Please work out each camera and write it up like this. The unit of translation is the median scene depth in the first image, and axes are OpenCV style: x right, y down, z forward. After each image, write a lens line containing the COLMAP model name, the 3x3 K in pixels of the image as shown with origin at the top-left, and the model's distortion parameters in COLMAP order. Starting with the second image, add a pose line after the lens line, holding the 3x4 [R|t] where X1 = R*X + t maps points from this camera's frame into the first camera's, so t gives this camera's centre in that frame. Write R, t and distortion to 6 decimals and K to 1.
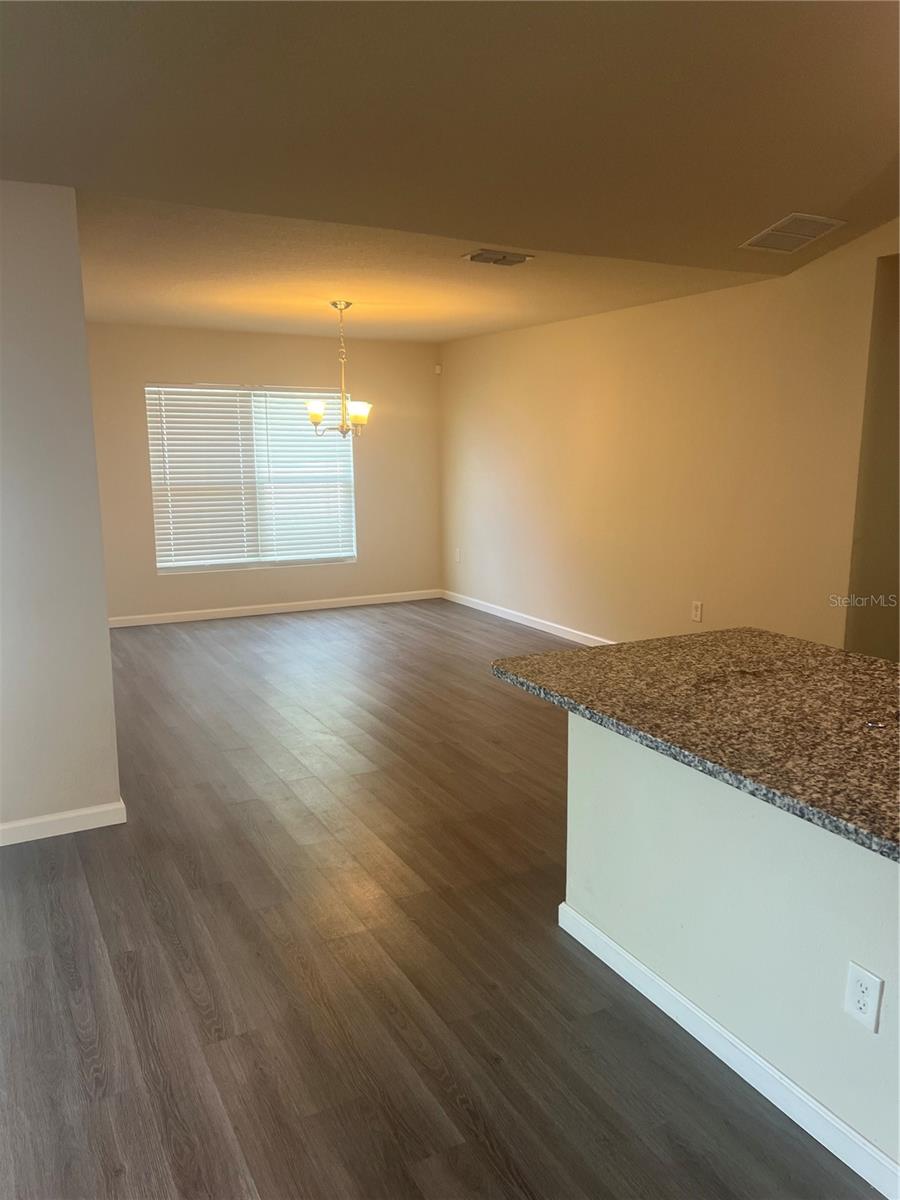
lens RADIAL K [[897.4, 0, 451.4], [0, 897.4, 613.2], [0, 0, 1]] dist [0.135014, -0.238011]
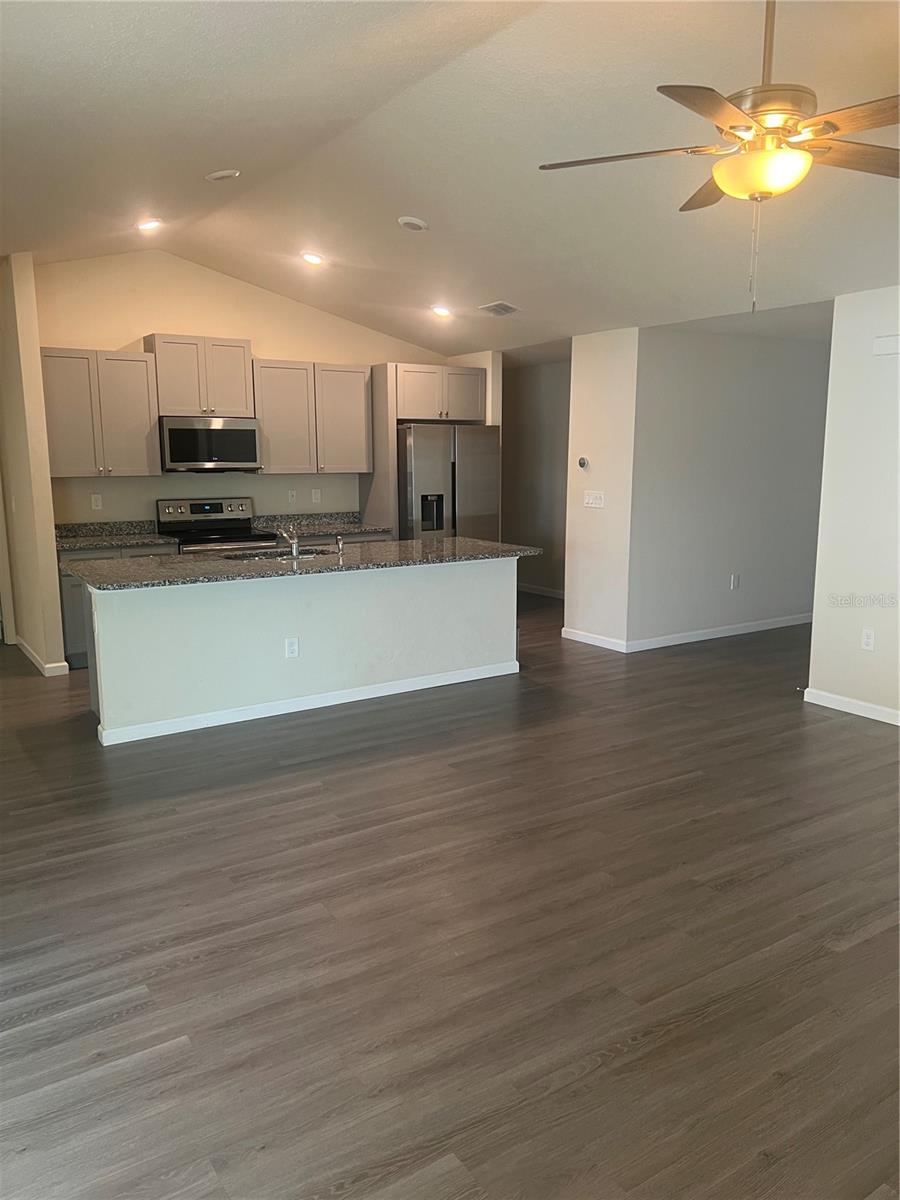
lens RADIAL K [[897.4, 0, 451.4], [0, 897.4, 613.2], [0, 0, 1]] dist [0.135014, -0.238011]
pose [[-0.095349, -0.181417, 0.978773, -1.916191], [0.194765, 0.960849, 0.197068, -0.116804], [-0.976205, 0.209421, -0.056282, 0.533076]]
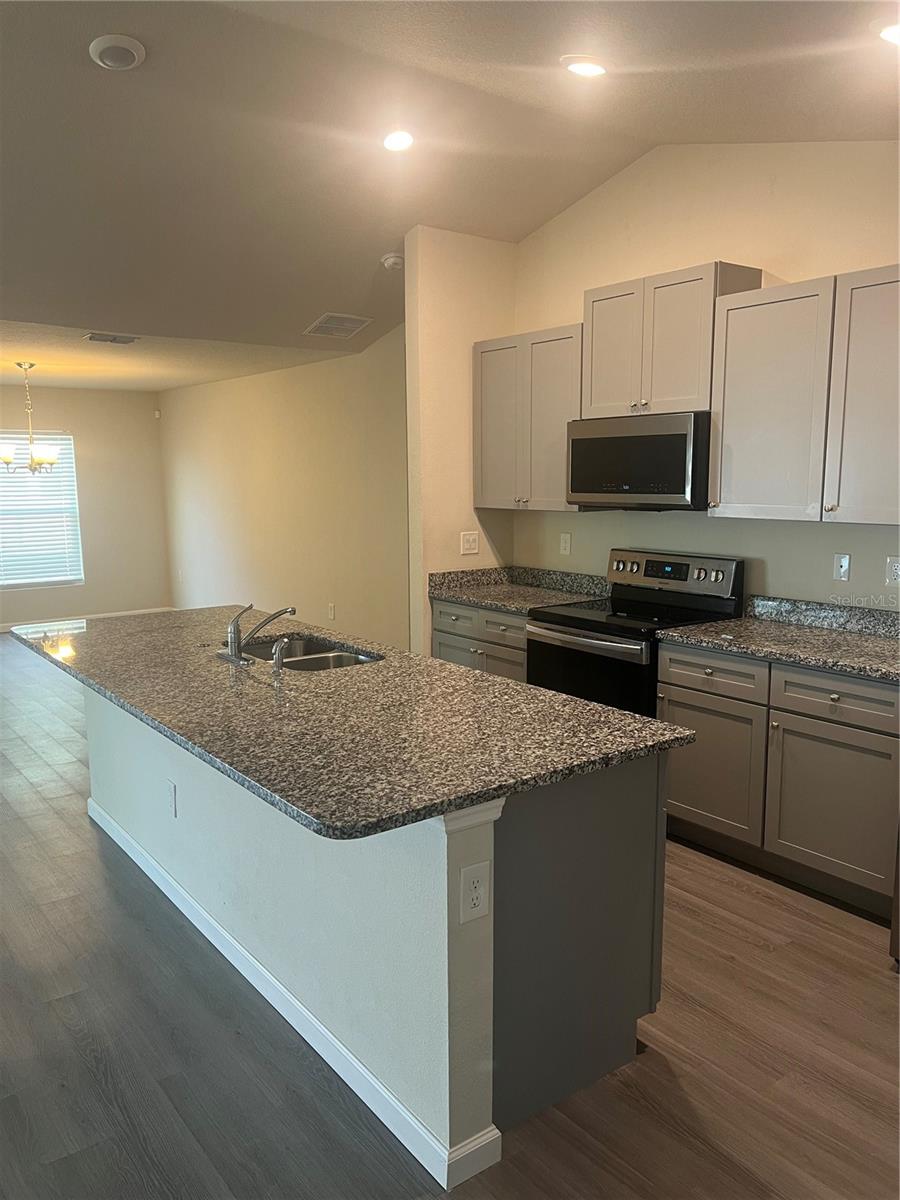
lens RADIAL K [[908.8, 0, 457.5], [0, 908.8, 605.5], [0, 0, 1]] dist [0.009949, 0.002496]
pose [[0.985622, -0.030453, 0.166196, 0.585951], [0.037997, 0.998378, -0.042406, 0.124387], [-0.164635, 0.048111, 0.985181, -0.661406]]
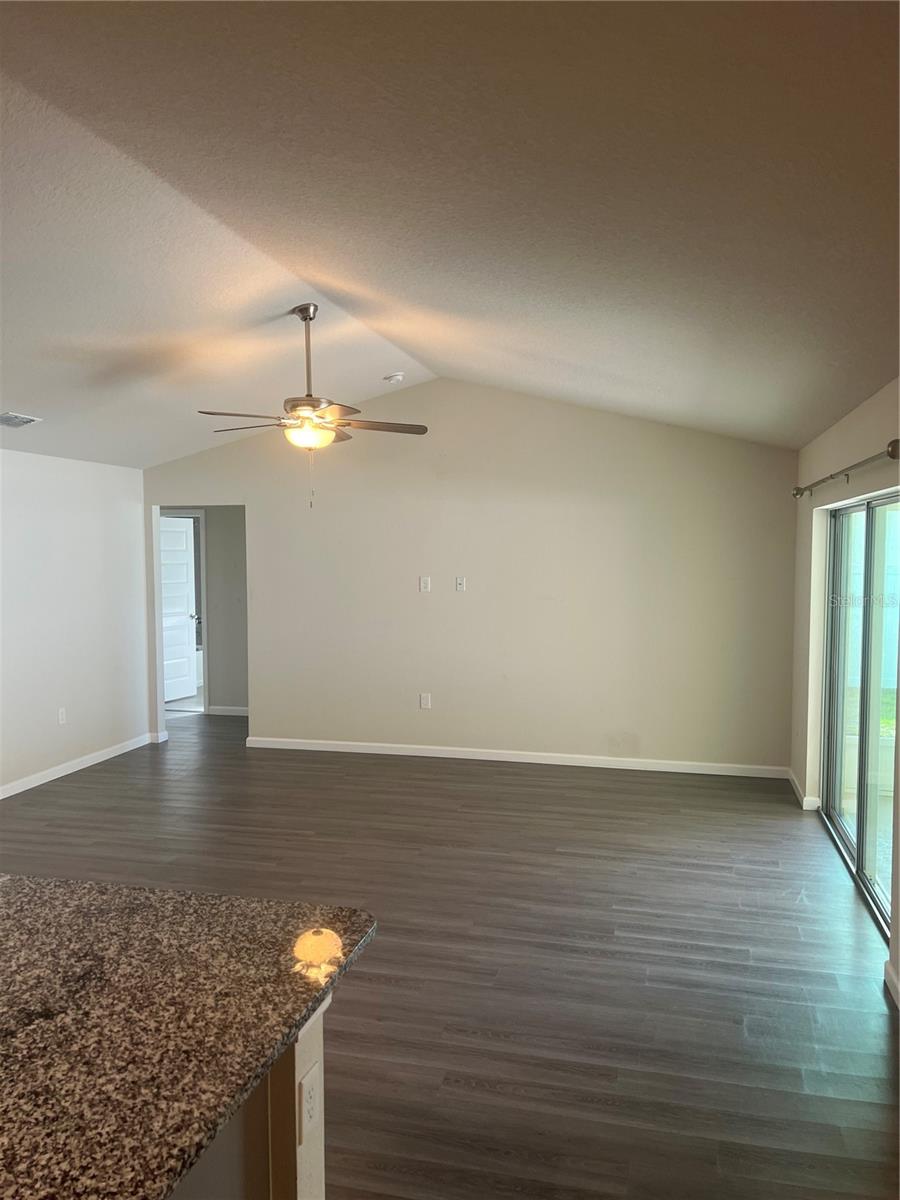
lens RADIAL K [[908.8, 0, 457.5], [0, 908.8, 605.5], [0, 0, 1]] dist [0.009949, 0.002496]
pose [[-0.665708, 0.053682, -0.744279, 0.646125], [-0.143376, 0.969623, 0.198177, -0.422561], [0.732309, 0.238640, -0.637789, 1.690957]]
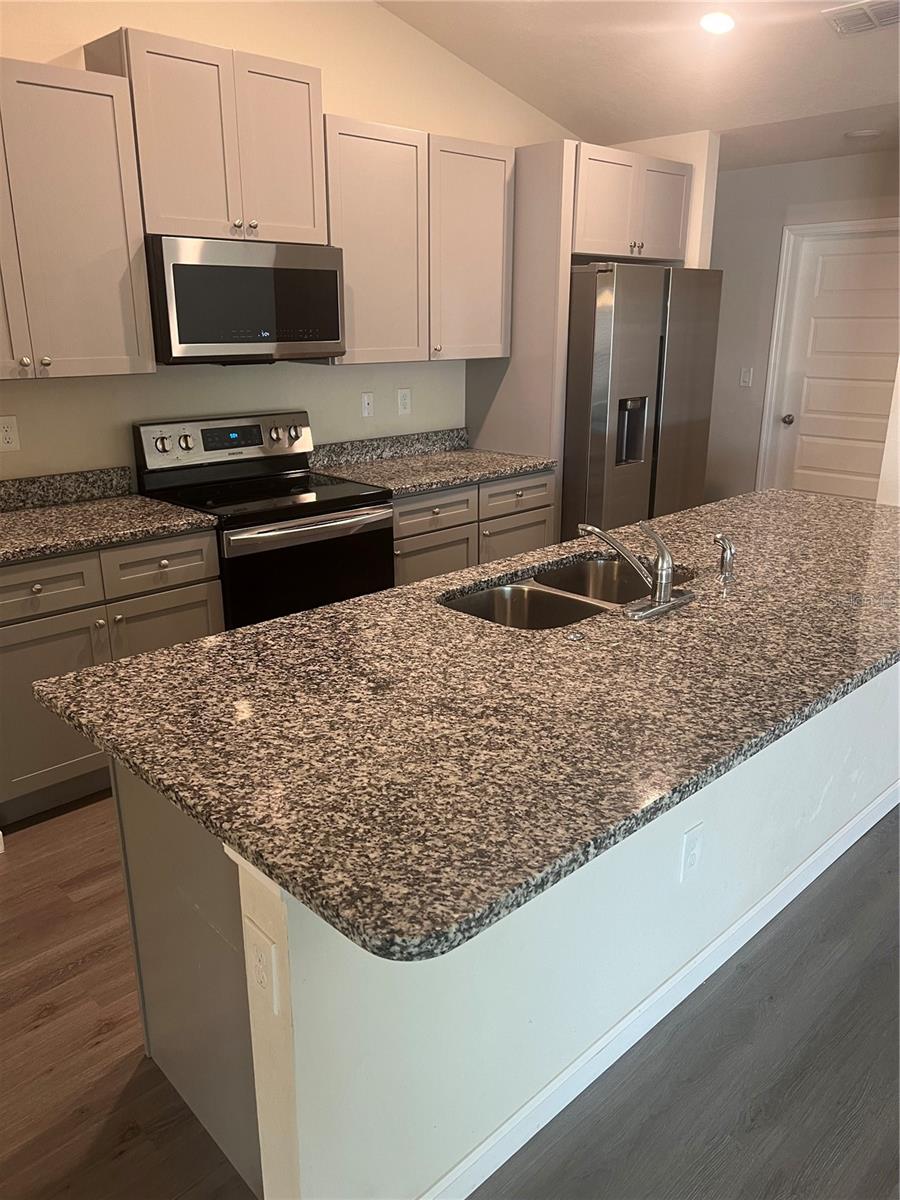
lens RADIAL K [[900.0, 0, 454.6], [0, 900.0, 613.4], [0, 0, 1]] dist [0.073090, -0.086689]
pose [[-0.285811, -0.301881, 0.909494, -0.295337], [0.184513, 0.913989, 0.361357, -0.227940], [-0.940355, 0.271094, -0.205527, 1.156042]]
